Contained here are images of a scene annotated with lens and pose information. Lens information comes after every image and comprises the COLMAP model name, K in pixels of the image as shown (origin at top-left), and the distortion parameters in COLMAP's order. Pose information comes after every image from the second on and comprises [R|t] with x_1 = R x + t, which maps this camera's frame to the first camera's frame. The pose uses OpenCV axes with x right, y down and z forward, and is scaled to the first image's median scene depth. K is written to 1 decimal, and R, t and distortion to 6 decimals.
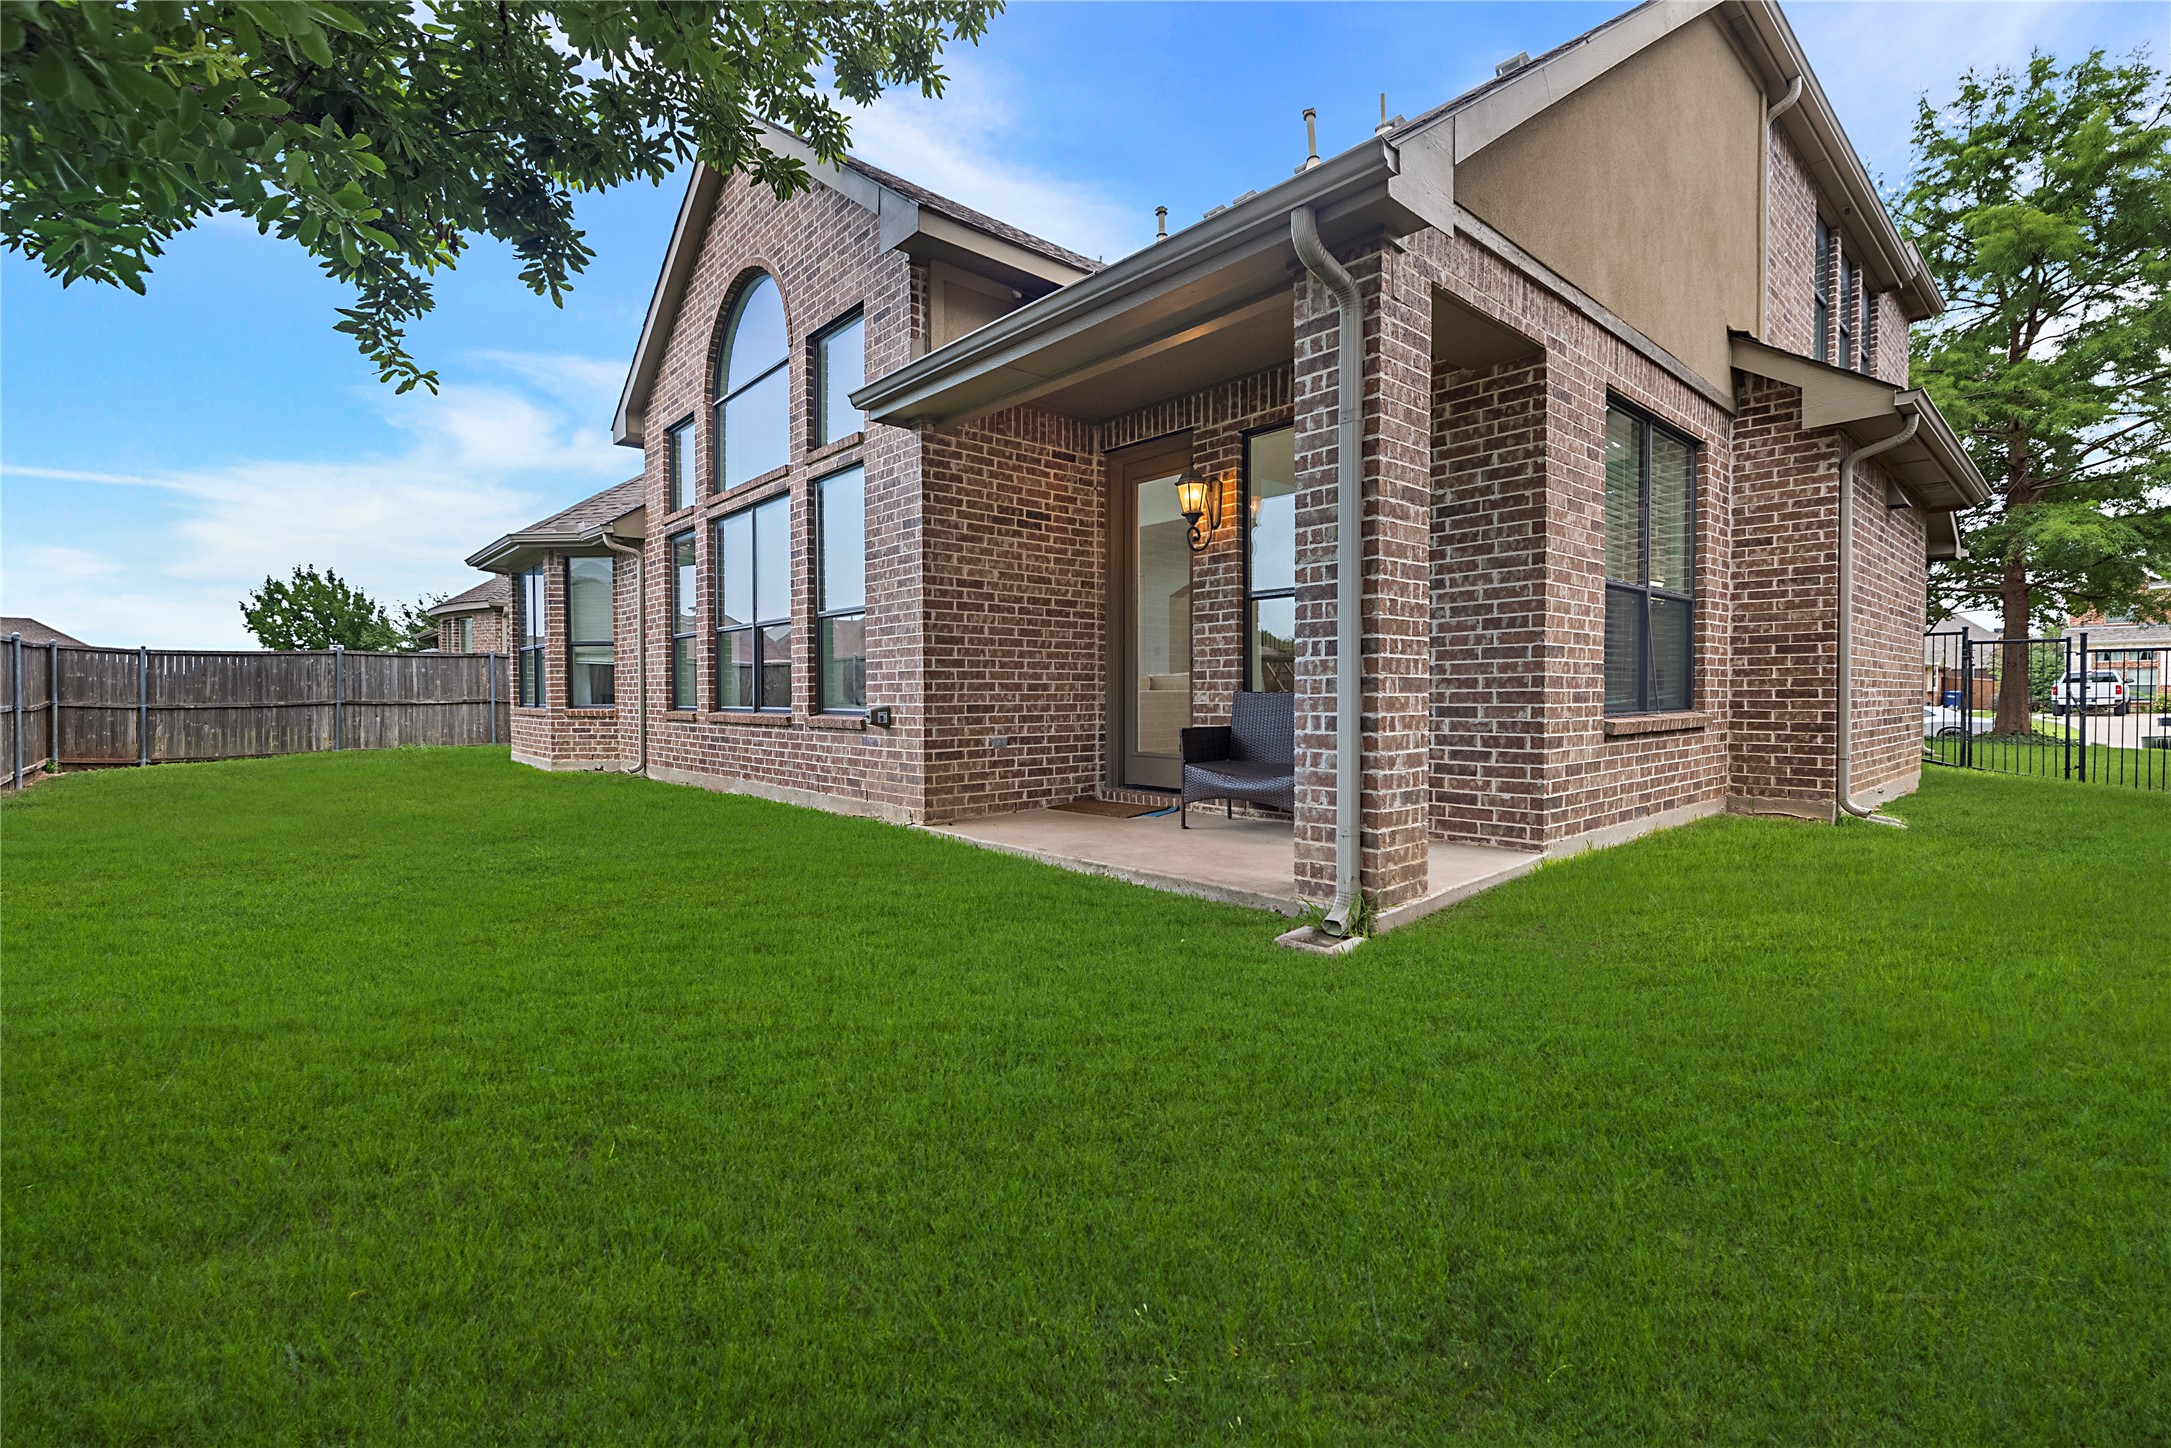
lens RADIAL K [[930.3, 0, 1068.2], [0, 930.3, 711.2], [0, 0, 1]] dist [0.004523, -0.000473]
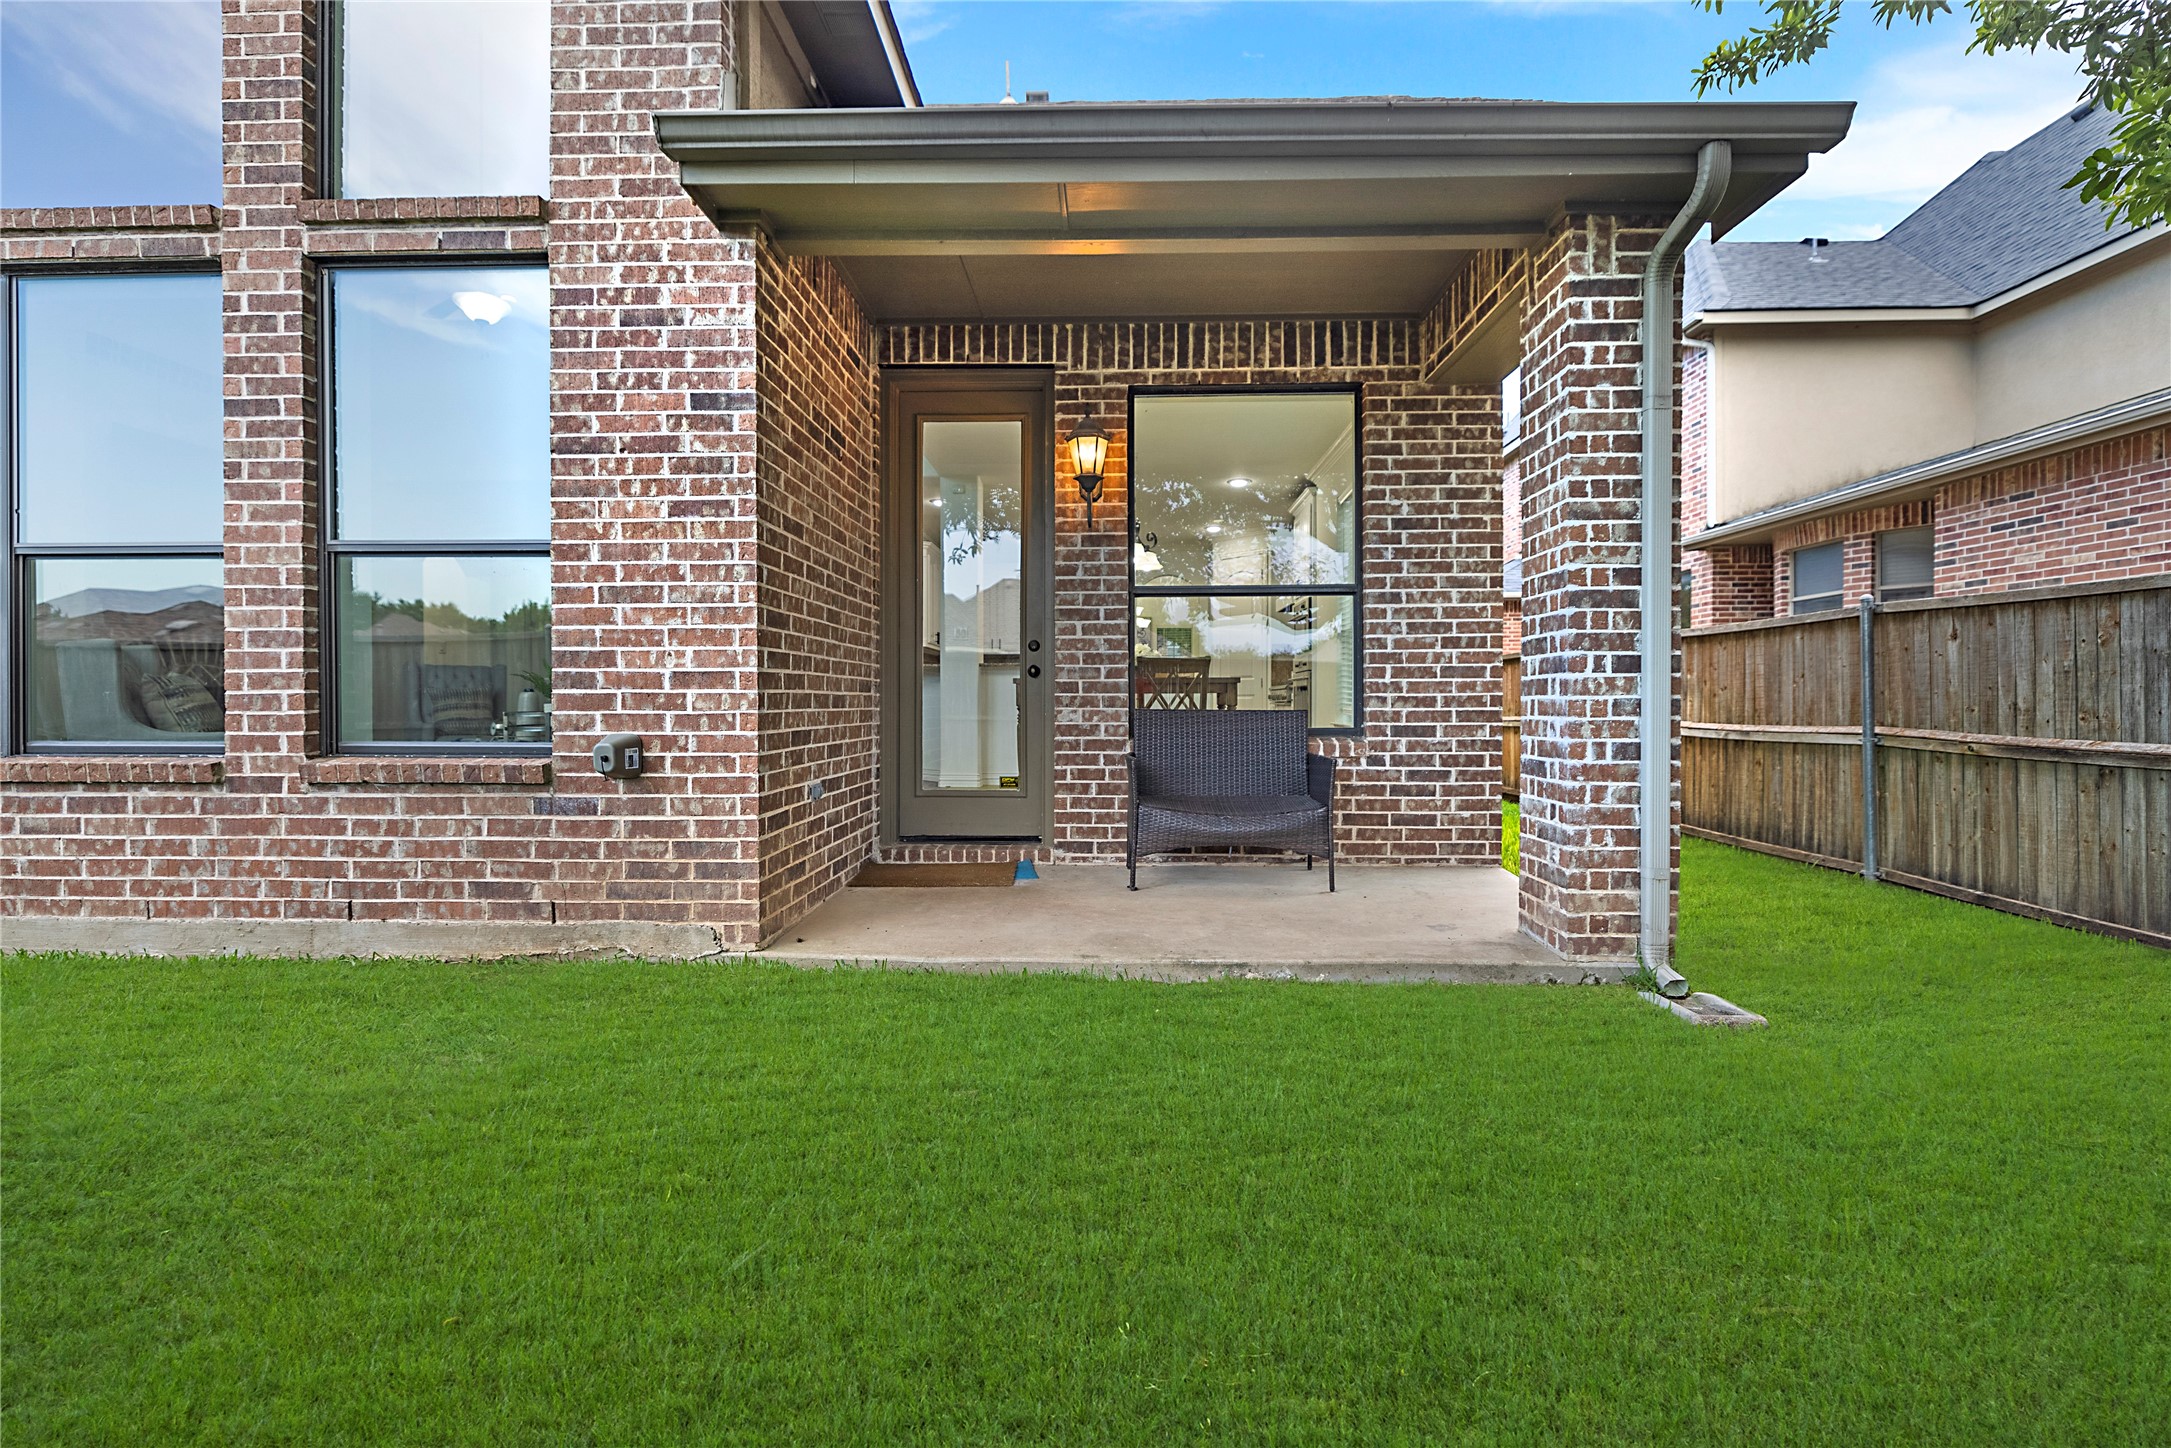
lens RADIAL K [[930.3, 0, 1096.8], [0, 930.3, 709.1], [0, 0, 1]] dist [0.004523, -0.000473]
pose [[0.684020, -0.002105, 0.729460, -0.521294], [0.010369, 0.999923, -0.006838, -0.019157], [-0.729389, 0.012241, 0.683989, 0.582007]]
